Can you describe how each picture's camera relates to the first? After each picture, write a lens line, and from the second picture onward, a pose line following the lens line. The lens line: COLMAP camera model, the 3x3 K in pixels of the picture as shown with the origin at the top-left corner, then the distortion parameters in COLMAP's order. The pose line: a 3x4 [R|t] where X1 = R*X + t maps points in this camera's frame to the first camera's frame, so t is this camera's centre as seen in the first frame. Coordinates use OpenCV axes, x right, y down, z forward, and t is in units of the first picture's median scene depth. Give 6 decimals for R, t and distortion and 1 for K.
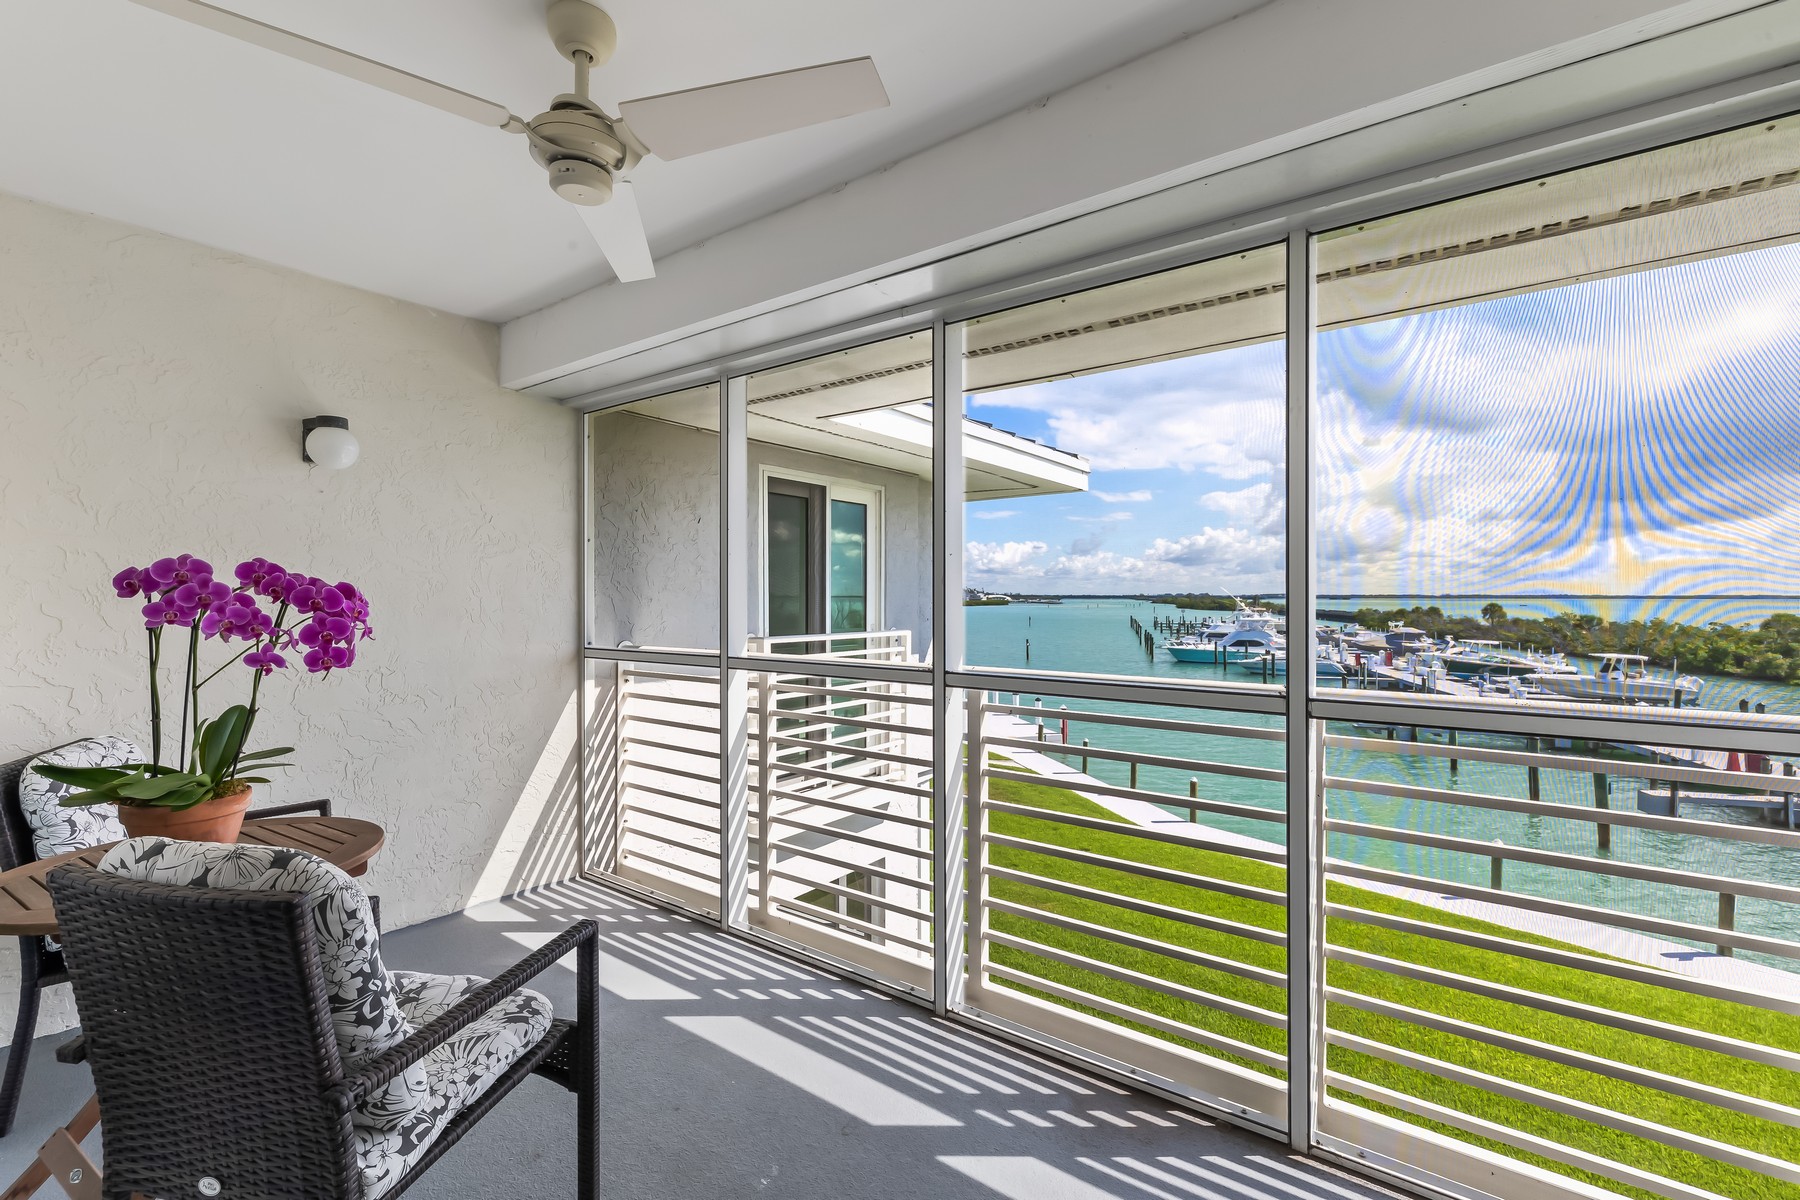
lens RADIAL K [[750.1, 0, 909.7], [0, 750.1, 596.1], [0, 0, 1]] dist [0.001335, -0.000750]
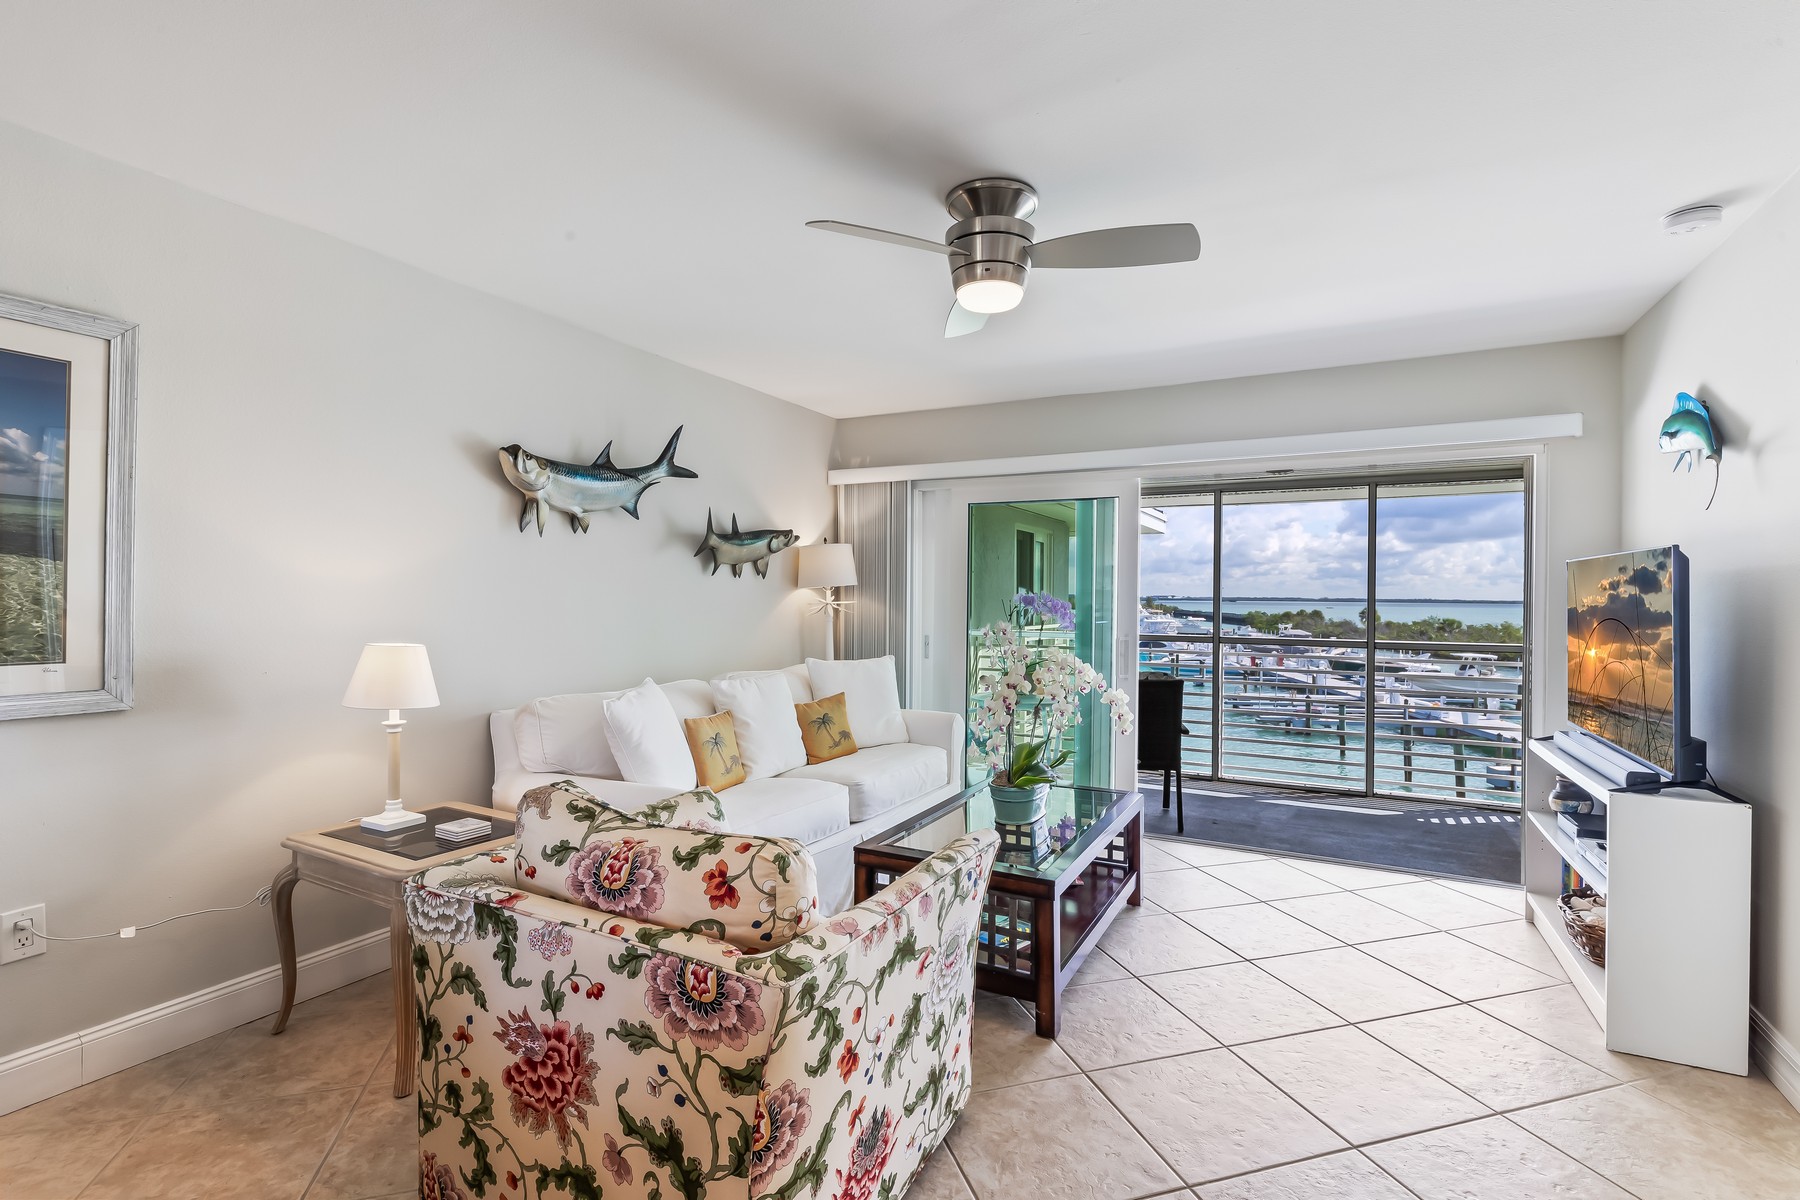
lens RADIAL K [[823.4, 0, 902.0], [0, 823.4, 599.4], [0, 0, 1]] dist [-0.008448, 0.001794]
pose [[0.989215, 0.008959, 0.146200, -0.054968], [-0.009846, 0.999937, 0.005343, -0.000965], [-0.146143, -0.006725, 0.989241, -0.059256]]
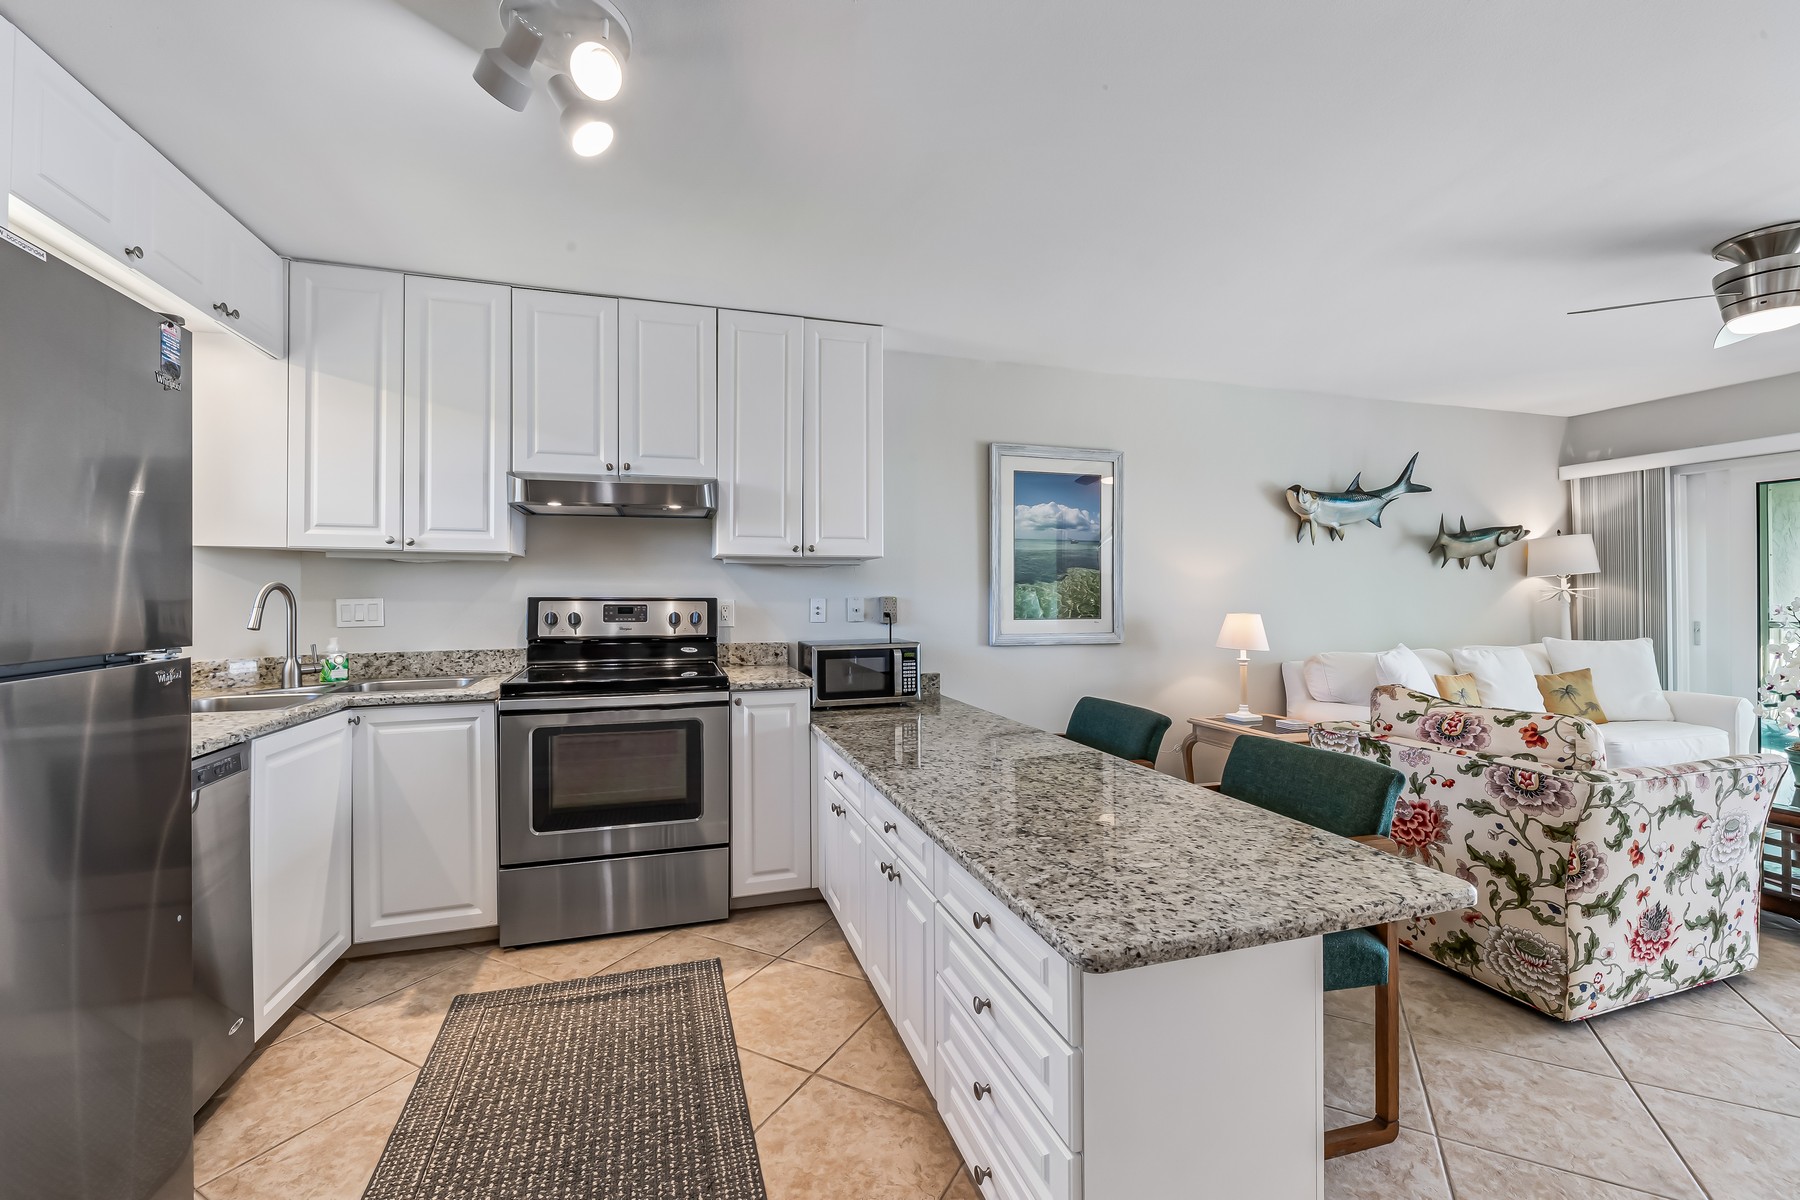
lens RADIAL K [[750.1, 0, 900.3], [0, 750.1, 591.6], [0, 0, 1]] dist [0.001335, -0.000750]
pose [[0.804553, -0.006632, -0.593844, -0.059677], [0.004831, 0.999978, -0.004623, 0.000107], [0.593861, 0.000850, 0.804567, -0.084460]]
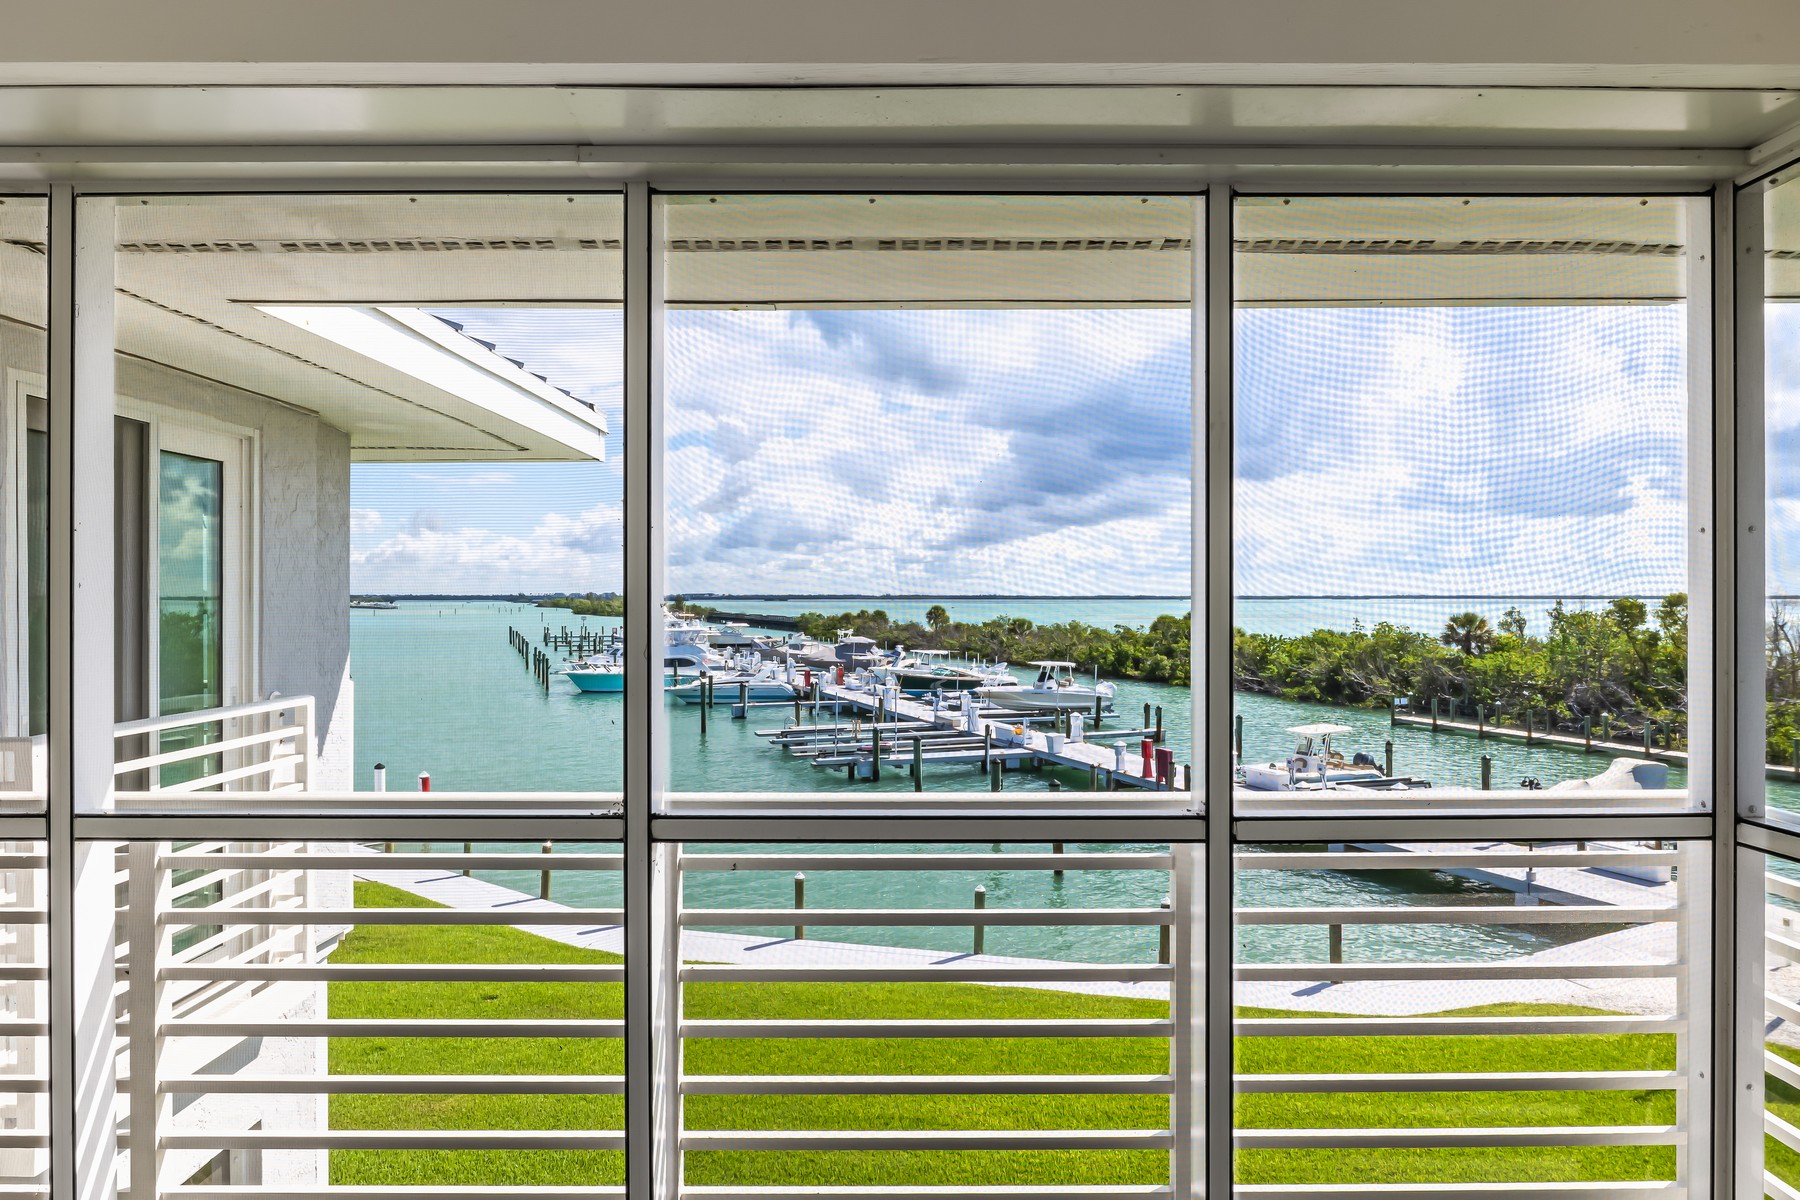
lens RADIAL K [[1104.7, 0, 887.5], [0, 1104.7, 604.7], [0, 0, 1]] dist [-0.000674, -0.000568]
pose [[0.812041, -0.004460, 0.583583, -0.011911], [-0.000252, 0.999968, 0.007993, -0.002611], [-0.583600, -0.006638, 0.812014, 0.009604]]
